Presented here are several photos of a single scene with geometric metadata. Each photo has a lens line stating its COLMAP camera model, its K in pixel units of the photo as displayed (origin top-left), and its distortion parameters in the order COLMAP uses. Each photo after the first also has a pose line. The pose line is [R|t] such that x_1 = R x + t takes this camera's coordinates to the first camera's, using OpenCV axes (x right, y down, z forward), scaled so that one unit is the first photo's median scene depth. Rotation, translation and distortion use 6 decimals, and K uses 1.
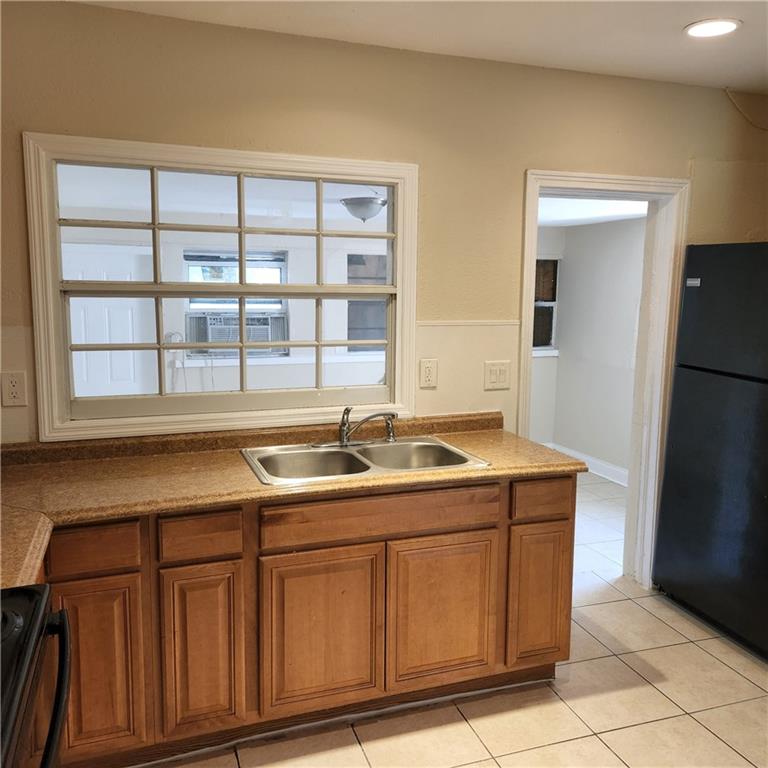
lens RADIAL K [[681.4, 0, 383.5], [0, 681.4, 378.8], [0, 0, 1]] dist [0.052594, -0.025714]
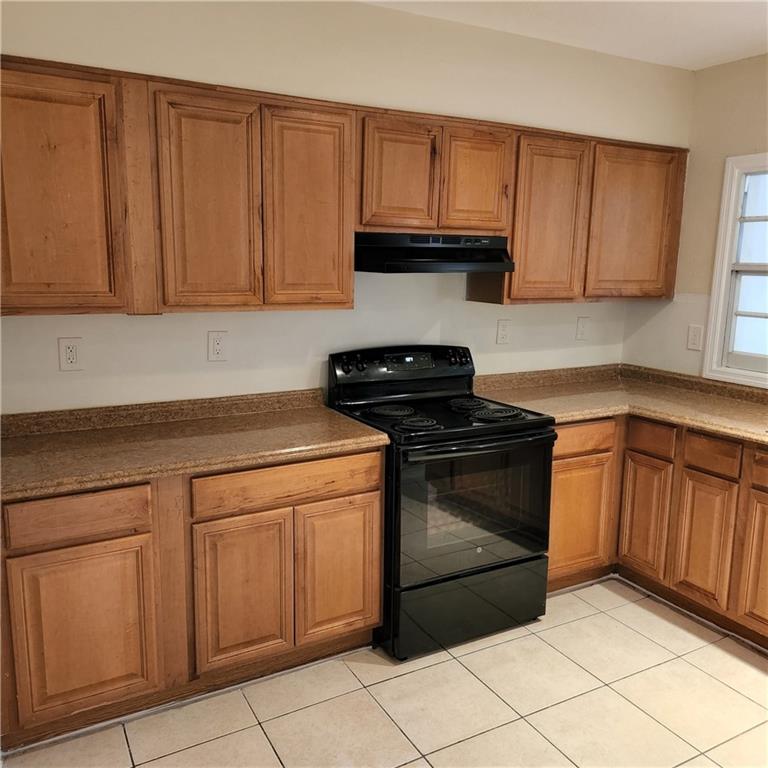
lens RADIAL K [[681.4, 0, 384.1], [0, 681.4, 383.2], [0, 0, 1]] dist [0.052594, -0.025714]
pose [[0.181418, 0.170288, -0.968550, 0.762557], [-0.149225, 0.978255, 0.144043, -0.003062], [0.972018, 0.118399, 0.202885, 0.077524]]
